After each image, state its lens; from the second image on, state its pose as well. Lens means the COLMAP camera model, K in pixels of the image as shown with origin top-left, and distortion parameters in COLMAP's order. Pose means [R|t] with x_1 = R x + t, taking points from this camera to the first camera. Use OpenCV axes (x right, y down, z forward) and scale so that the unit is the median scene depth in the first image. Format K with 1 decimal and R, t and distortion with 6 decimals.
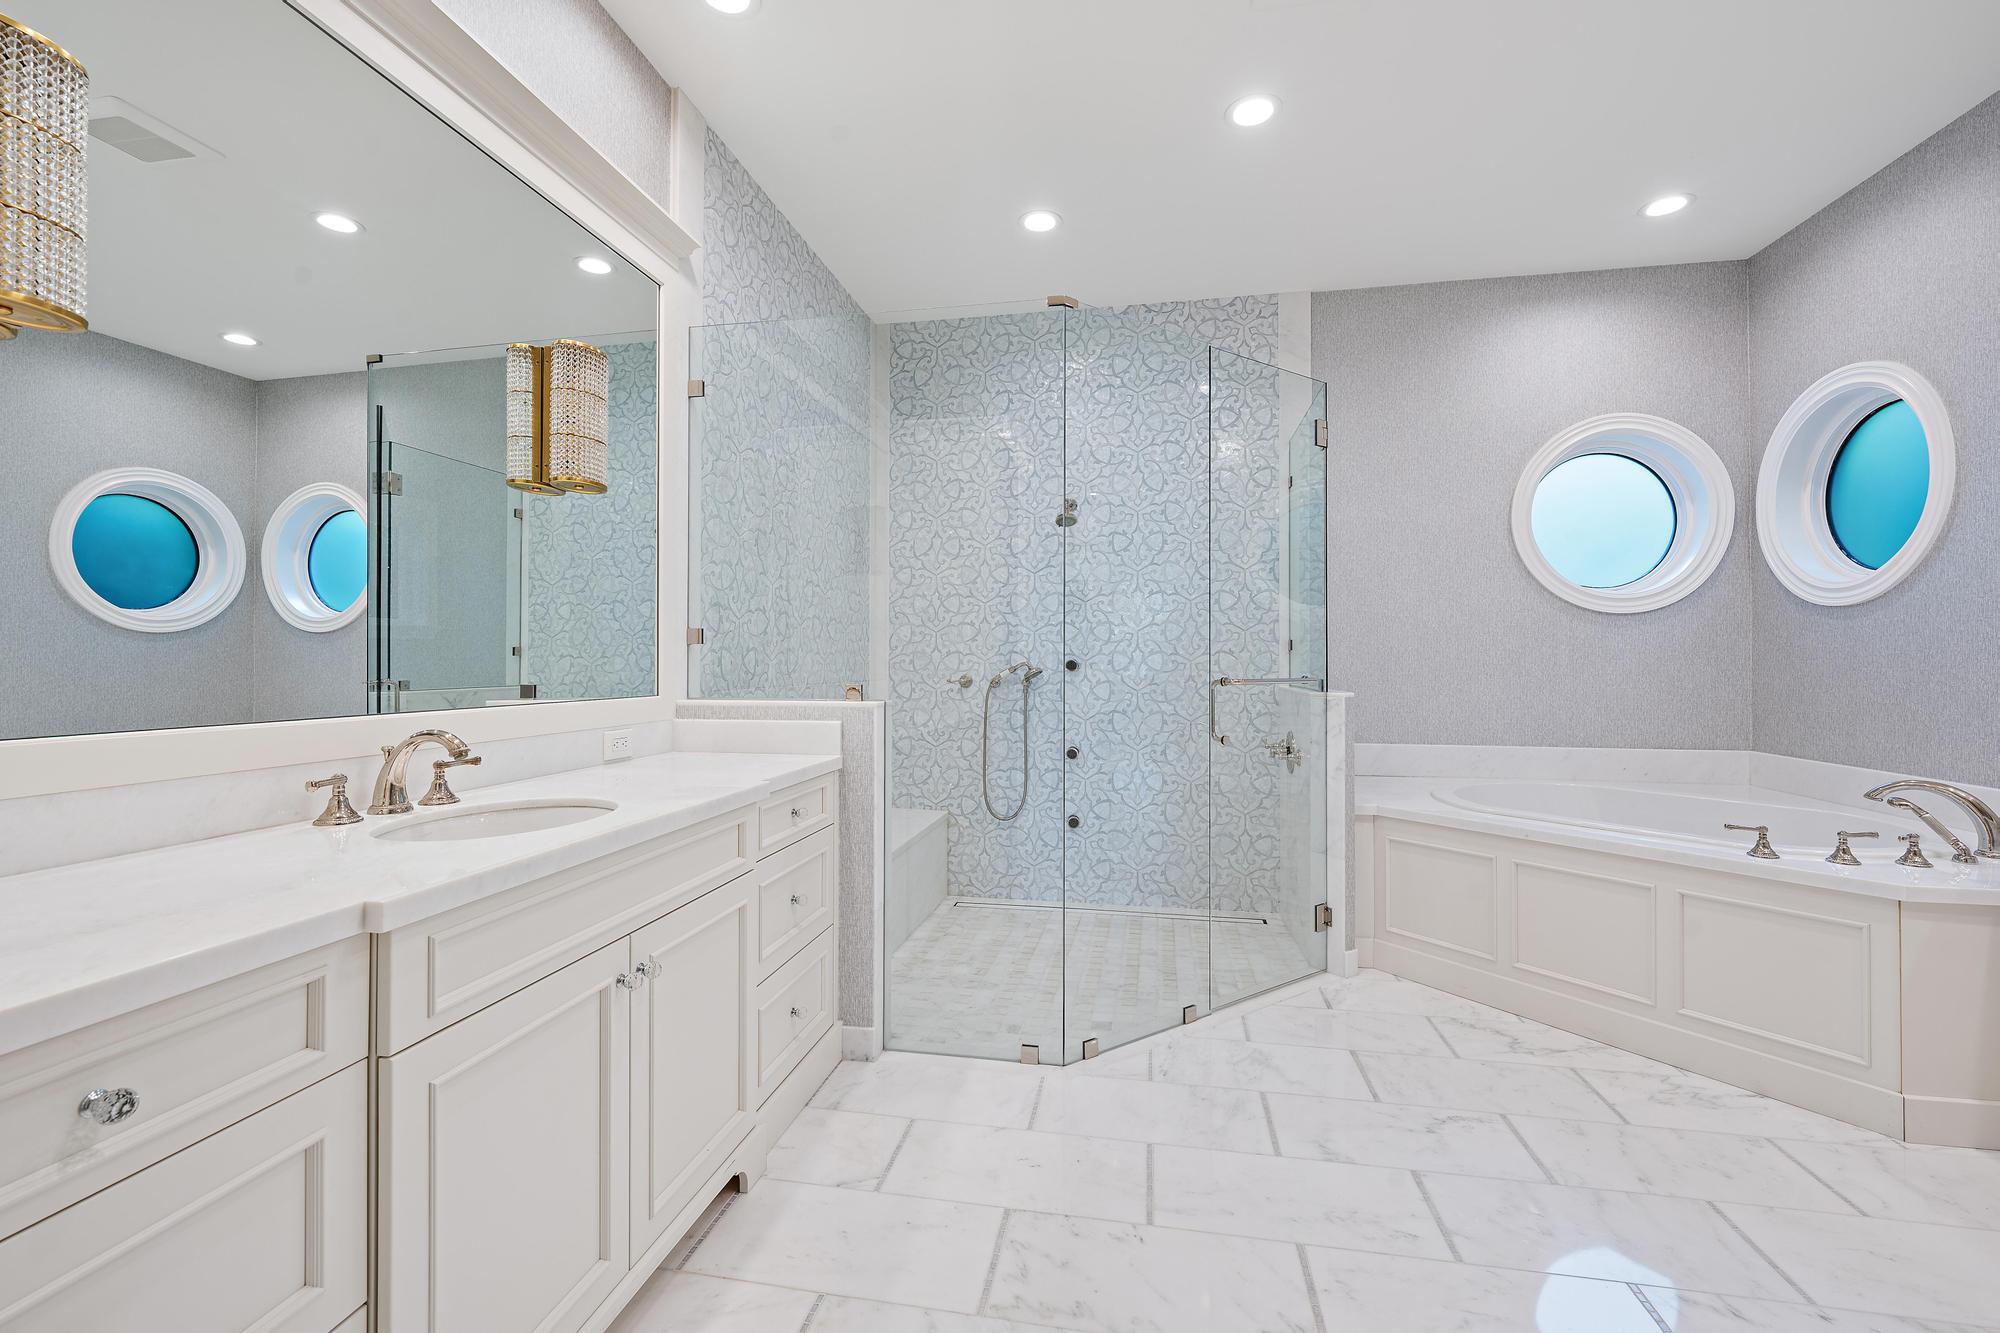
lens RADIAL K [[826.9, 0, 1003.4], [0, 826.9, 654.7], [0, 0, 1]] dist [-0.000940, -0.000059]
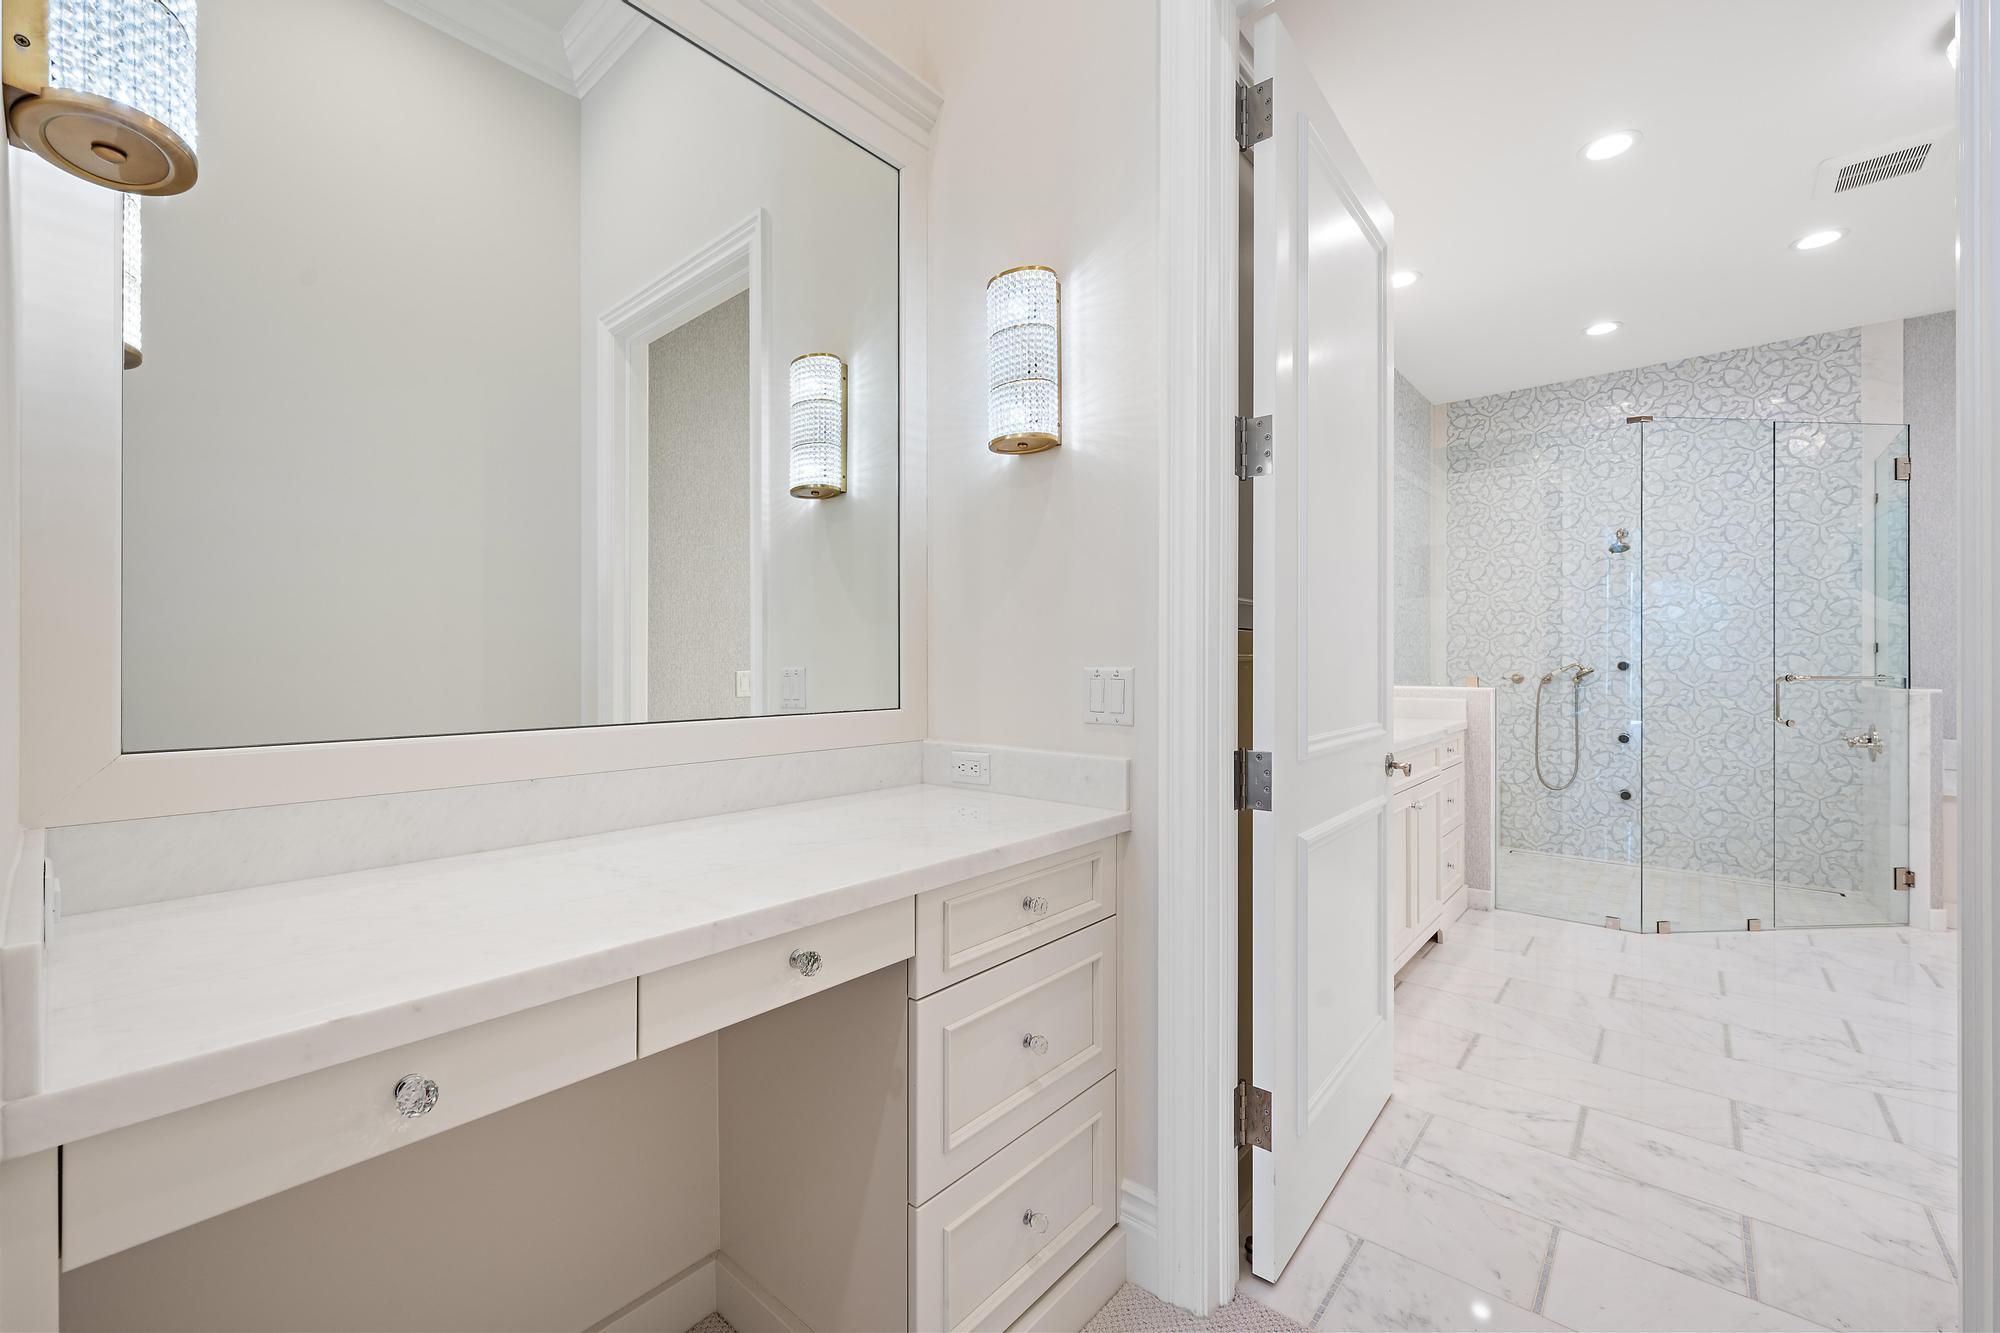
lens RADIAL K [[816.2, 0, 993.0], [0, 816.2, 660.7], [0, 0, 1]] dist [-0.000977, 0.000090]
pose [[0.863894, -0.001583, -0.503670, -0.116045], [0.004159, 0.999983, 0.003990, -0.003484], [0.503656, -0.005542, 0.863887, -0.508479]]
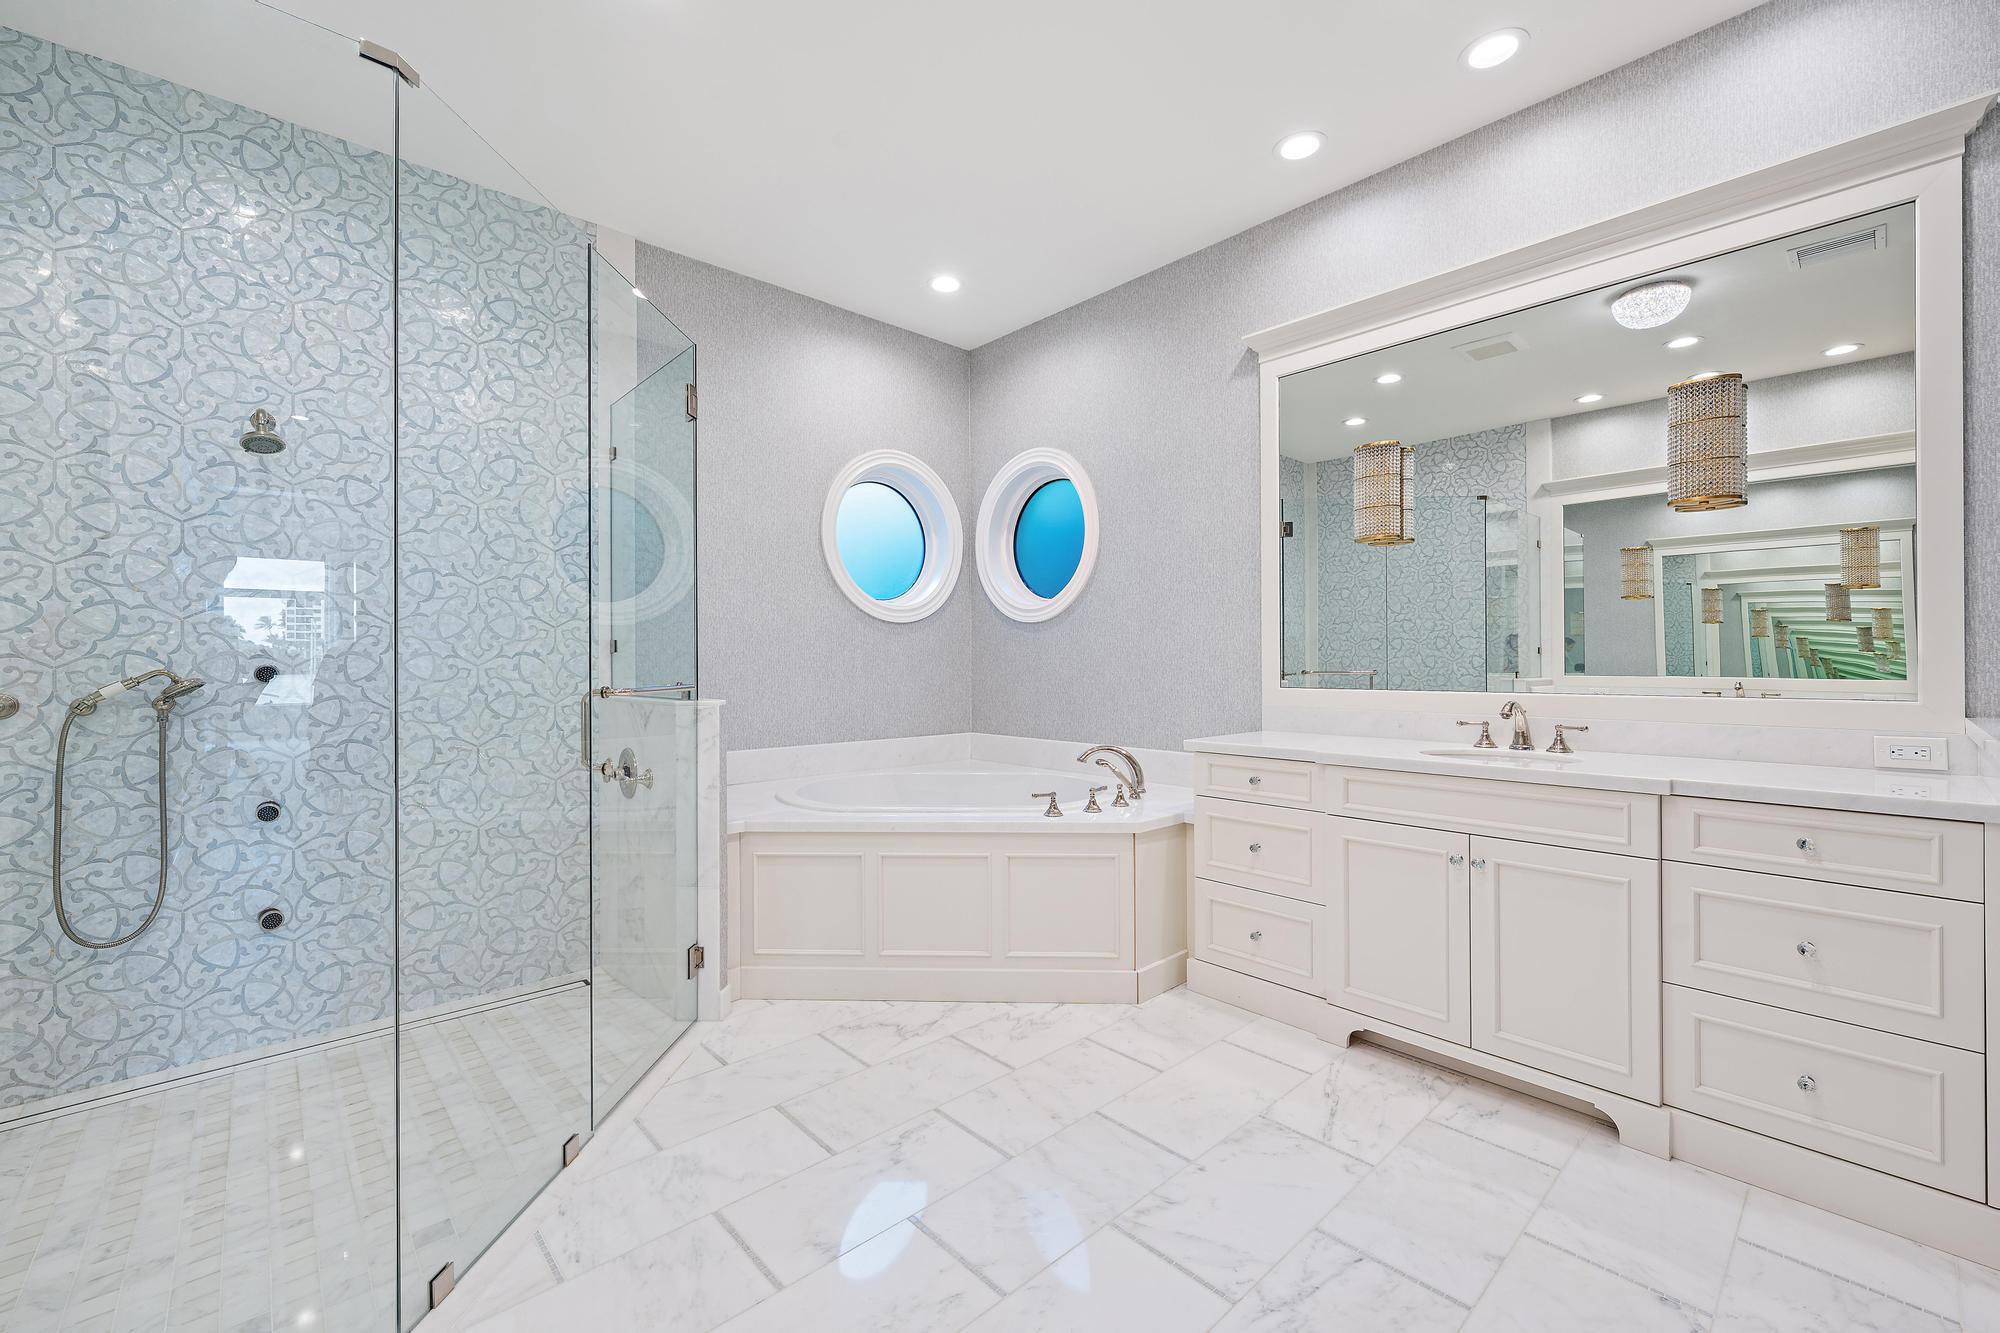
lens RADIAL K [[816.2, 0, 993.0], [0, 816.2, 660.7], [0, 0, 1]] dist [-0.000977, 0.000090]
pose [[0.603296, -0.001703, 0.797515, -0.082346], [-0.000476, 0.999997, 0.002495, 0.000959], [-0.797517, -0.001885, 0.603294, 0.180693]]
